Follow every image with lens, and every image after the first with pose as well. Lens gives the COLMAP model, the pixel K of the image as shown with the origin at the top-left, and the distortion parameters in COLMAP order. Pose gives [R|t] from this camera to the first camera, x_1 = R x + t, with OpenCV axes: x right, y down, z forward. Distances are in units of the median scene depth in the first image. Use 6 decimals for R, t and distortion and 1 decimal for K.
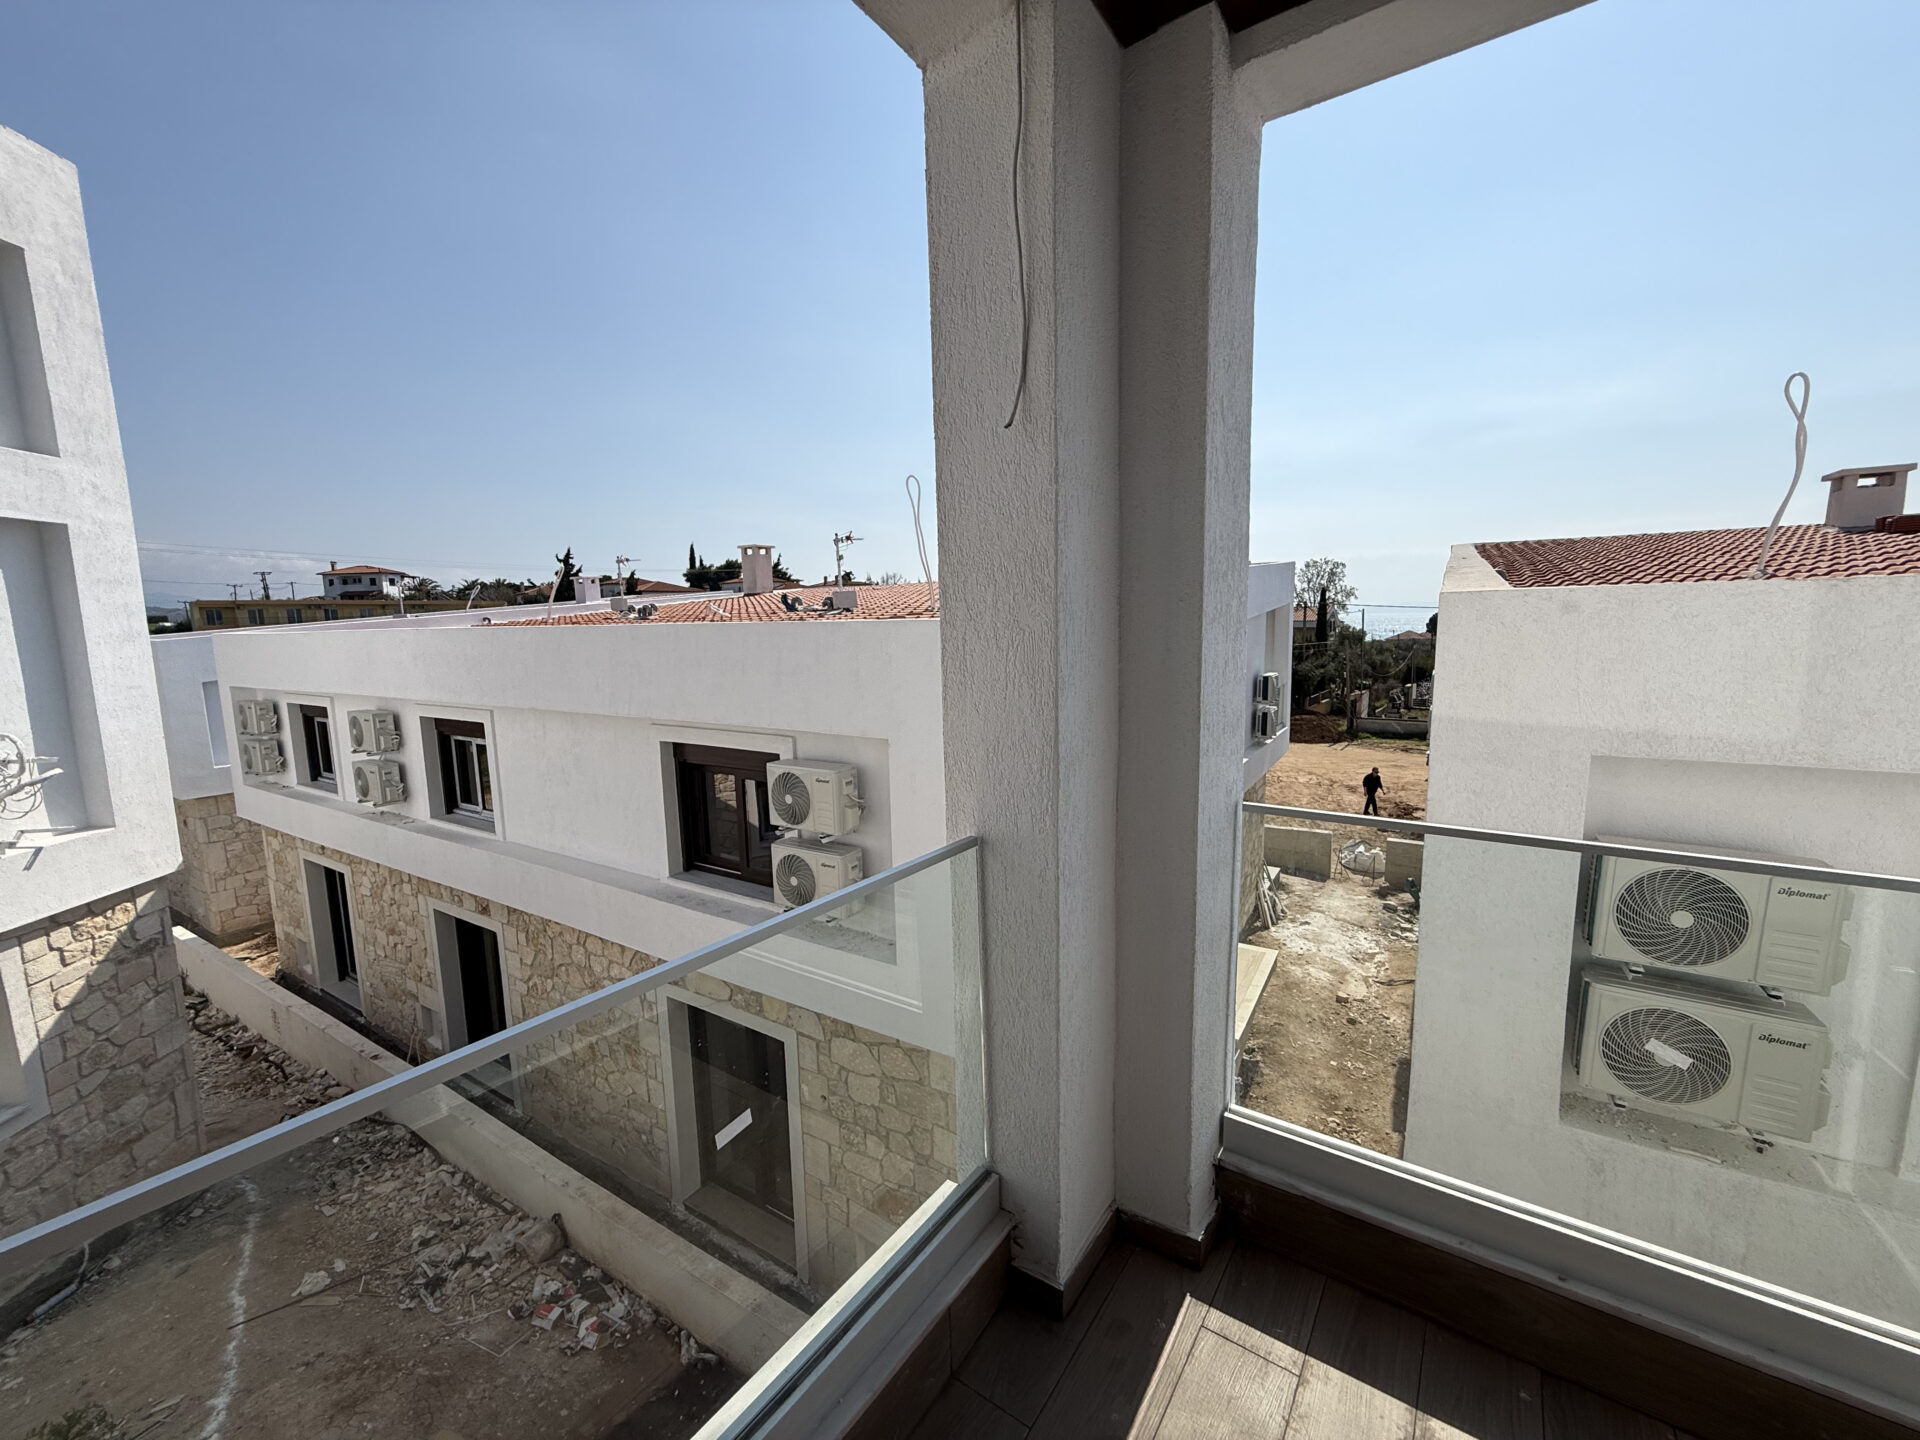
lens RADIAL K [[762.1, 0, 960.6], [0, 762.1, 721.6], [0, 0, 1]] dist [-0.001125, -0.000419]
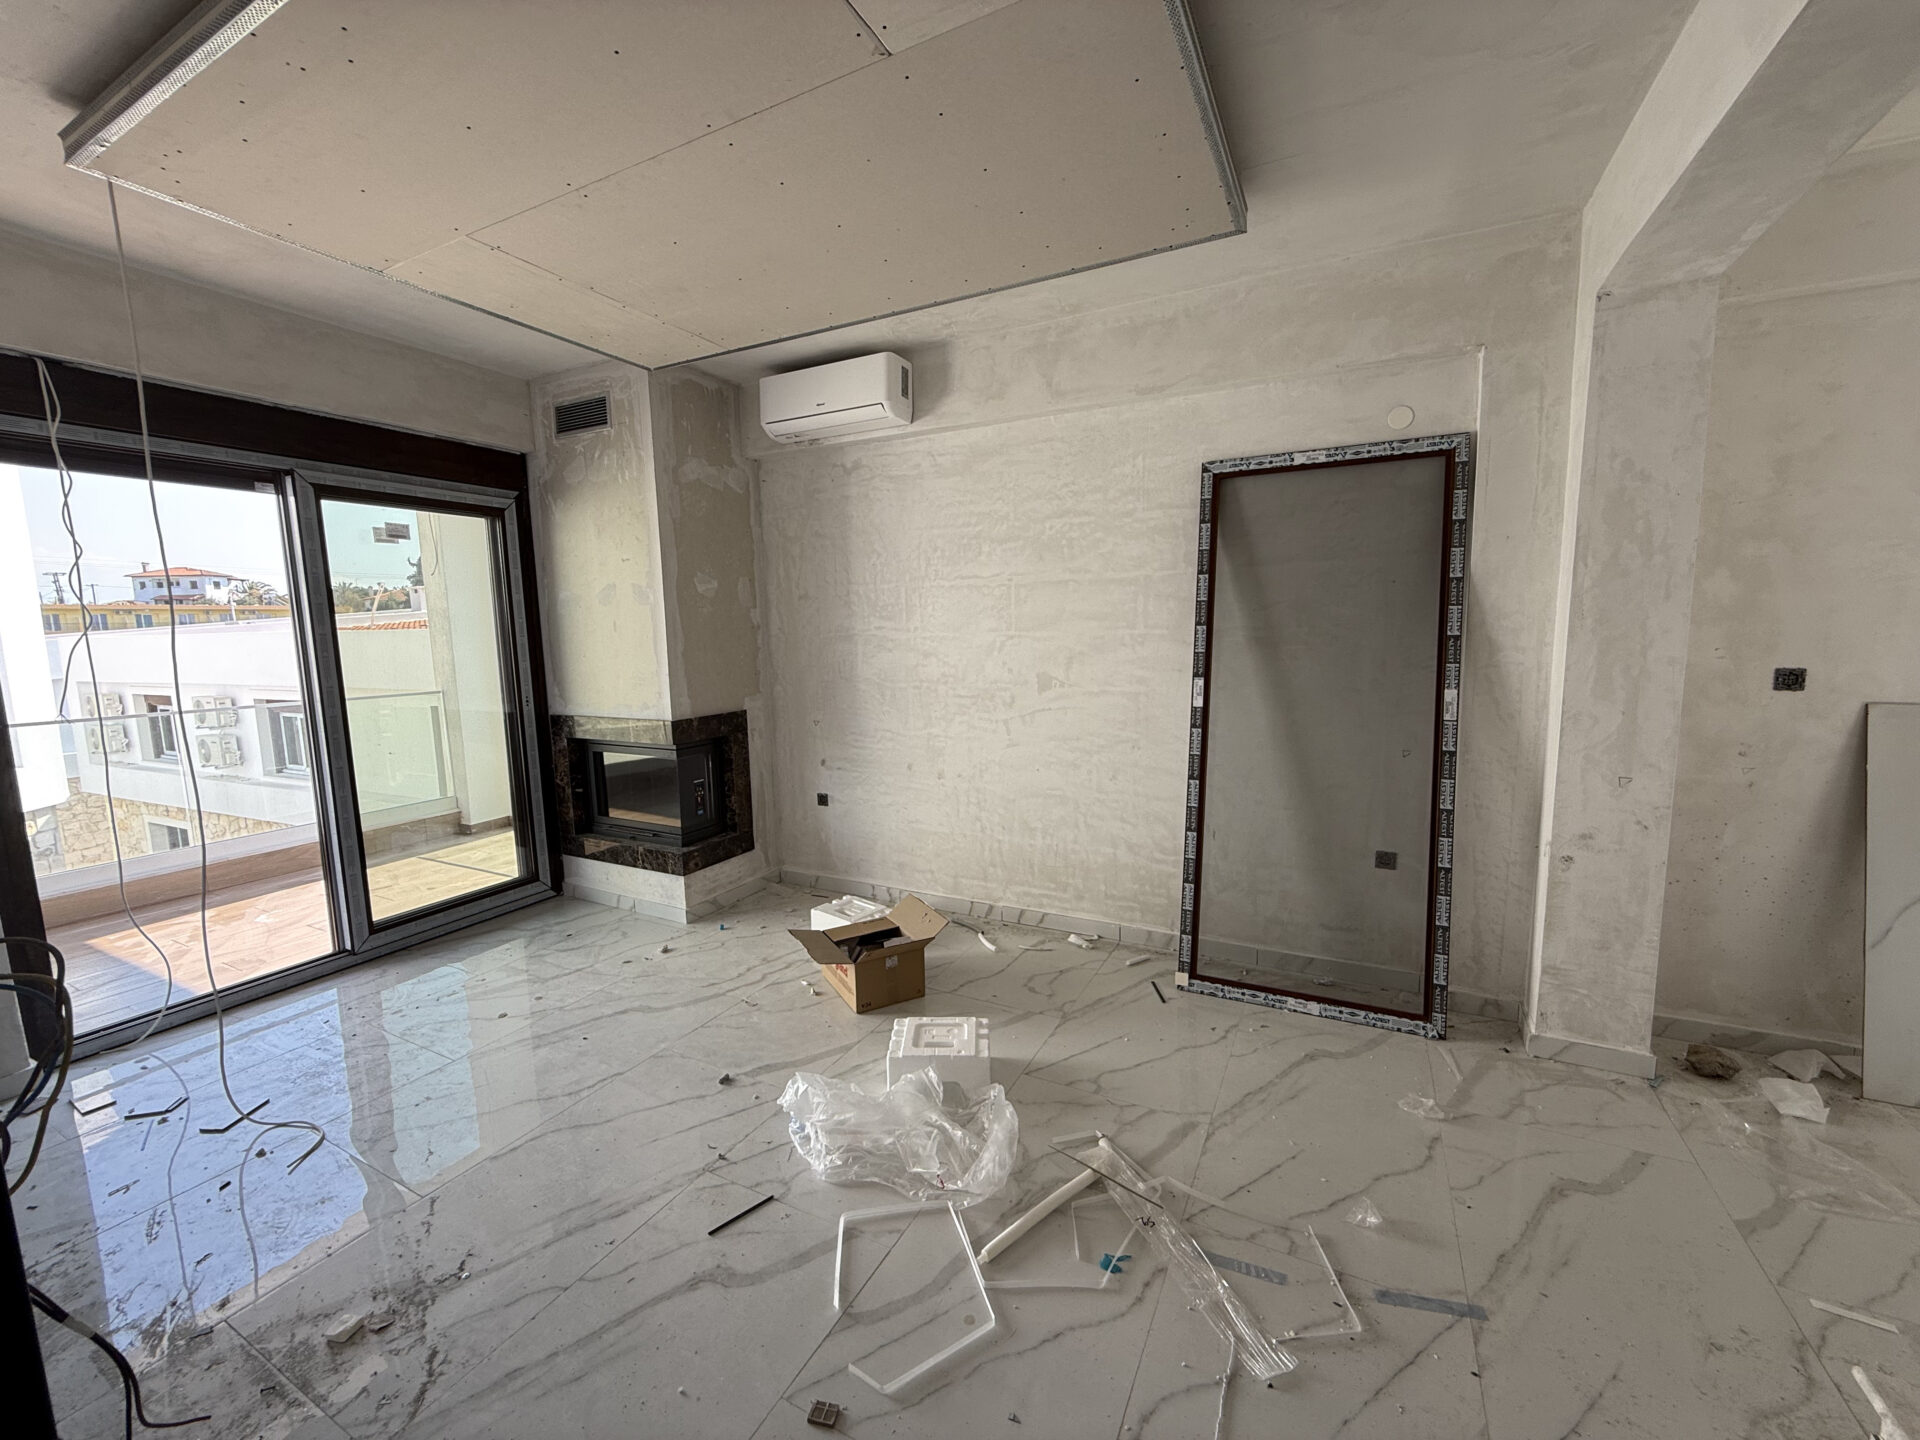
lens RADIAL K [[757.3, 0, 961.1], [0, 757.3, 721.6], [0, 0, 1]] dist [-0.000743, 0.000096]
pose [[0.990689, -0.016989, 0.135077, 0.104325], [0.017978, 0.999820, -0.006109, 0.019495], [-0.134949, 0.008480, 0.990816, -0.148314]]
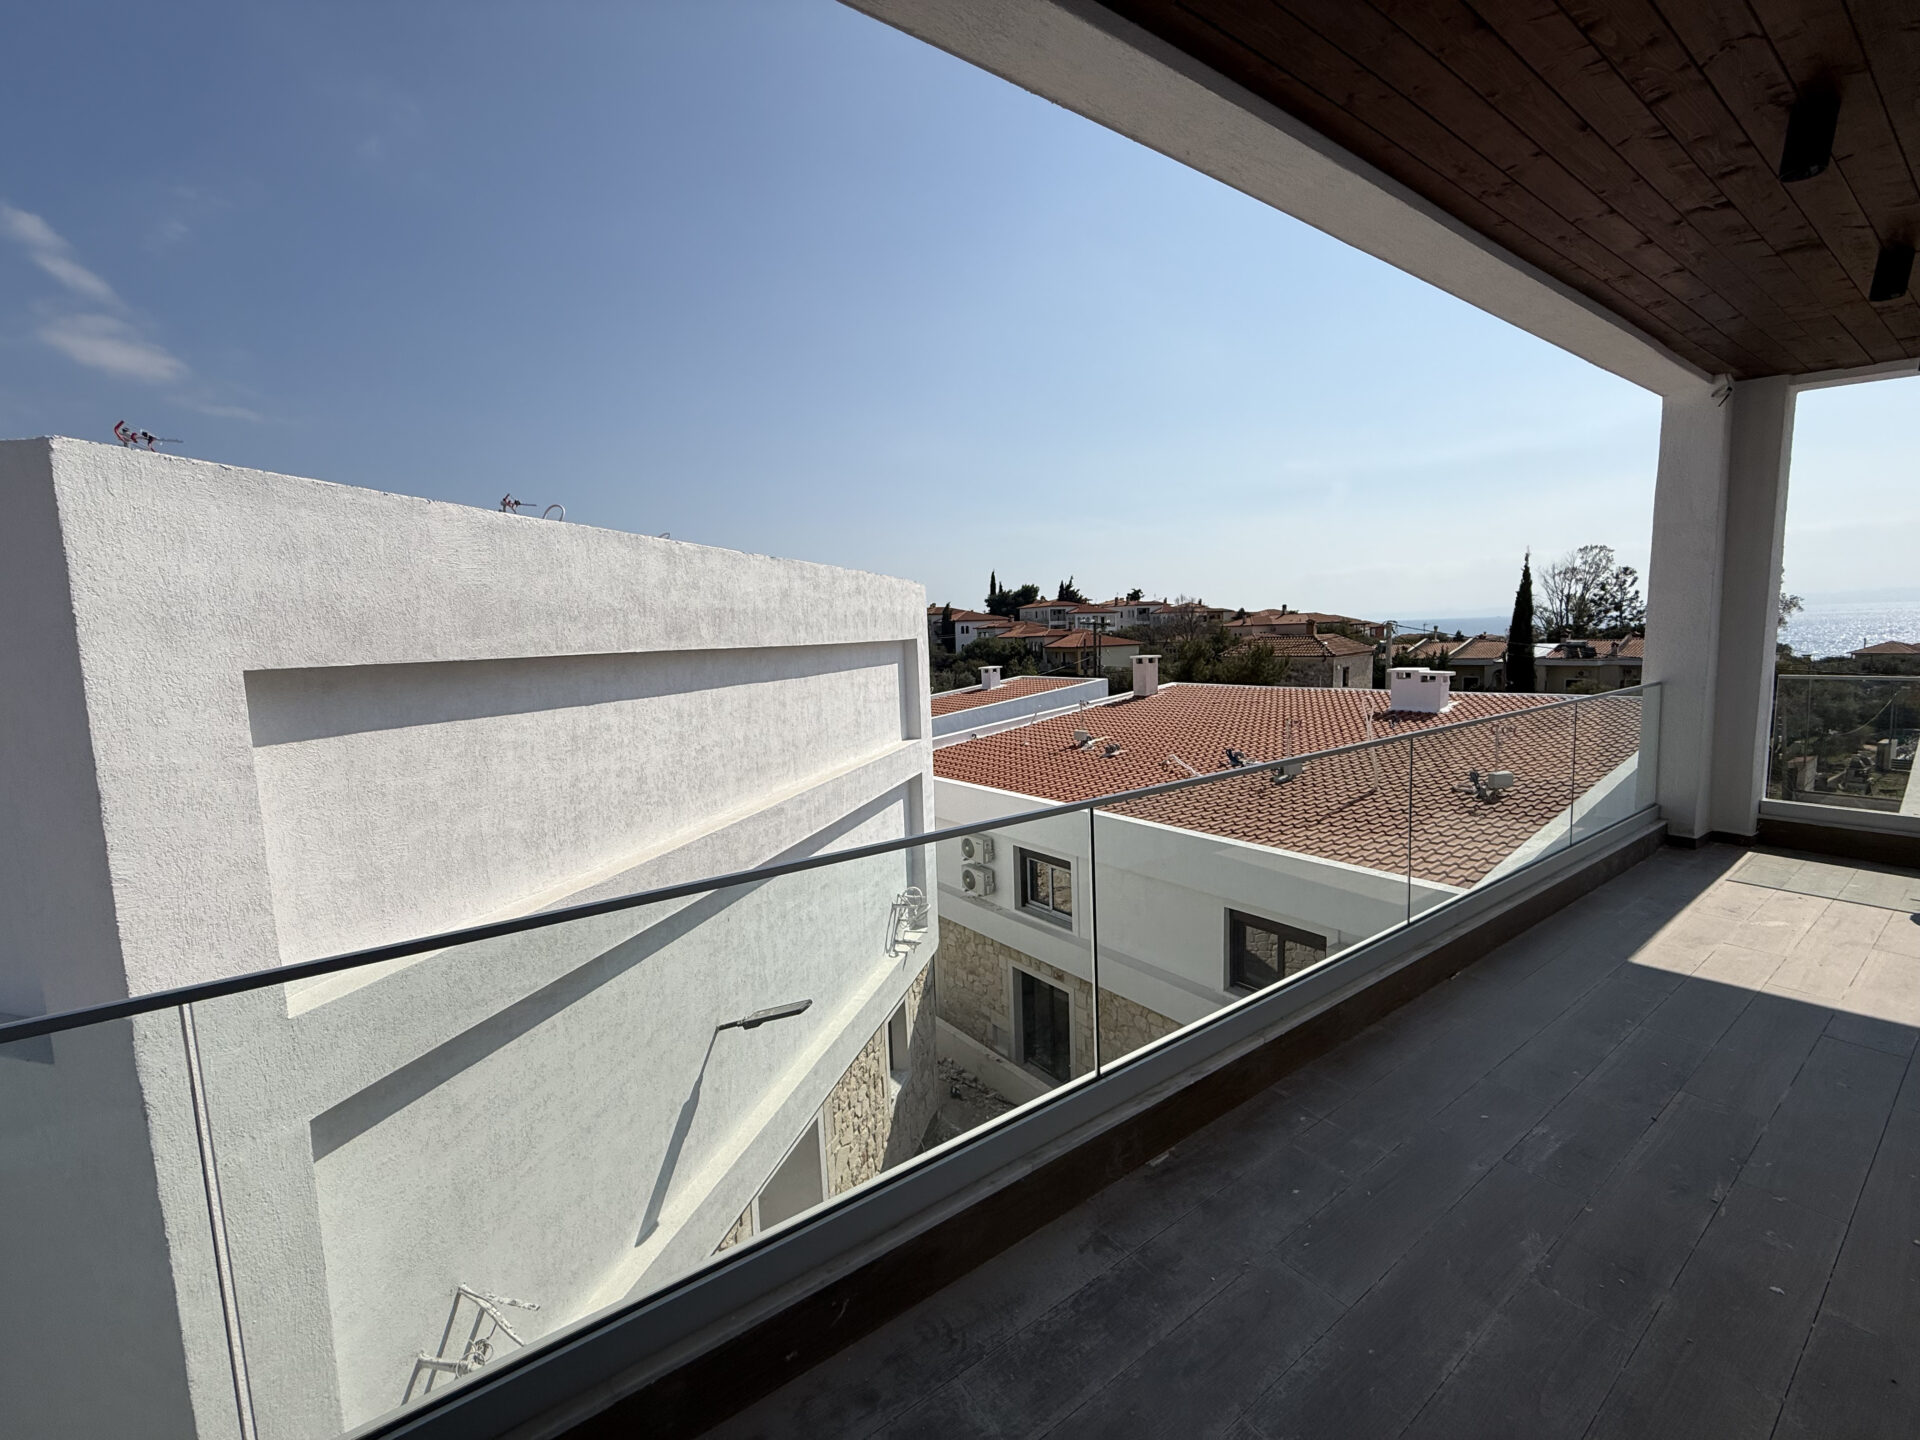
lens RADIAL K [[763.0, 0, 958.0], [0, 763.0, 721.0], [0, 0, 1]] dist [-0.001982, 0.000040]
pose [[0.937250, 0.023787, -0.347845, -0.081854], [-0.026684, 0.999638, -0.003539, -0.076268], [0.347635, 0.012599, 0.937545, -0.156637]]
